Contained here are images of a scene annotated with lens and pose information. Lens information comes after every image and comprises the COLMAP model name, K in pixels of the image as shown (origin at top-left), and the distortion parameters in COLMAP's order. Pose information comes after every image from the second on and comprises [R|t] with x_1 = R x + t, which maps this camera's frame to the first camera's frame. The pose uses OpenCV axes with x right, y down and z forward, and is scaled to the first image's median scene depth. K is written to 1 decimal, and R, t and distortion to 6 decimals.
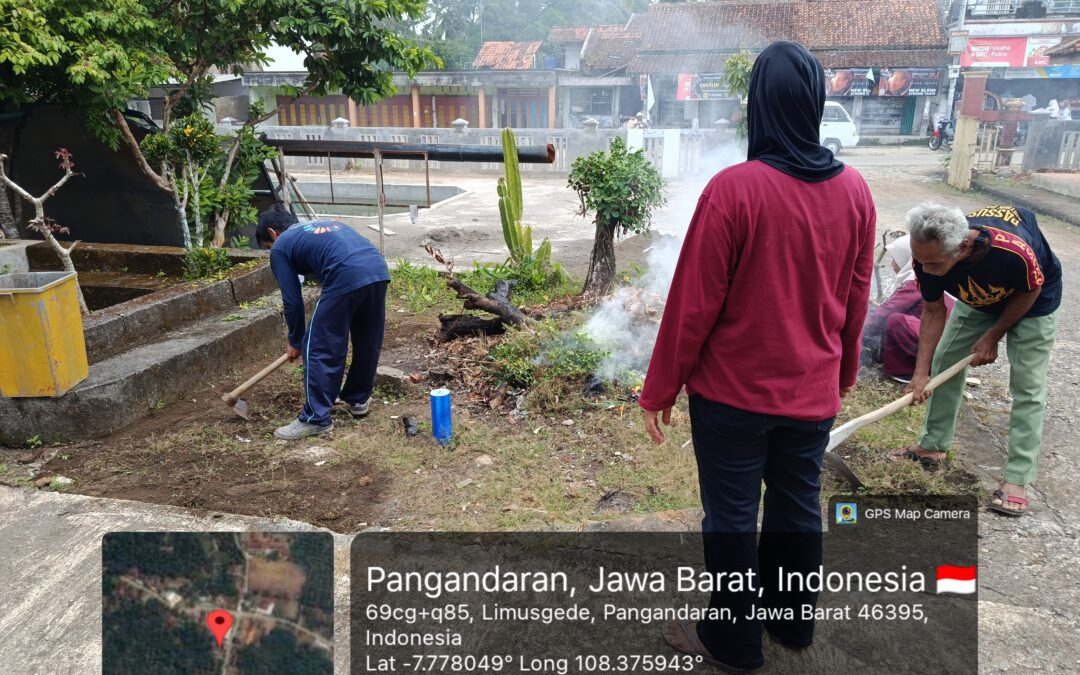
lens RADIAL K [[732.2, 0, 548.5], [0, 732.2, 339.2], [0, 0, 1]] dist [-0.017663, -0.003937]
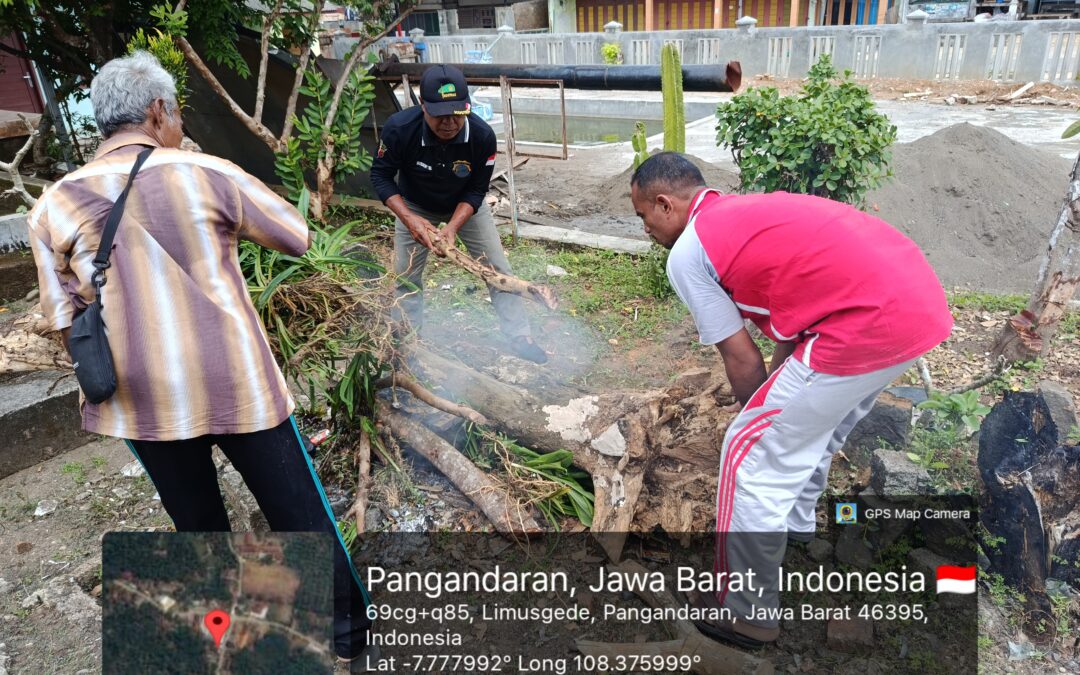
lens RADIAL K [[732.2, 0, 539.1], [0, 732.2, 345.9], [0, 0, 1]] dist [-0.017663, -0.003937]
pose [[0.897605, 0.135679, -0.419401, 0.071035], [-0.078618, 0.985472, 0.150548, -0.042550], [0.433734, -0.102160, 0.895231, 0.130503]]
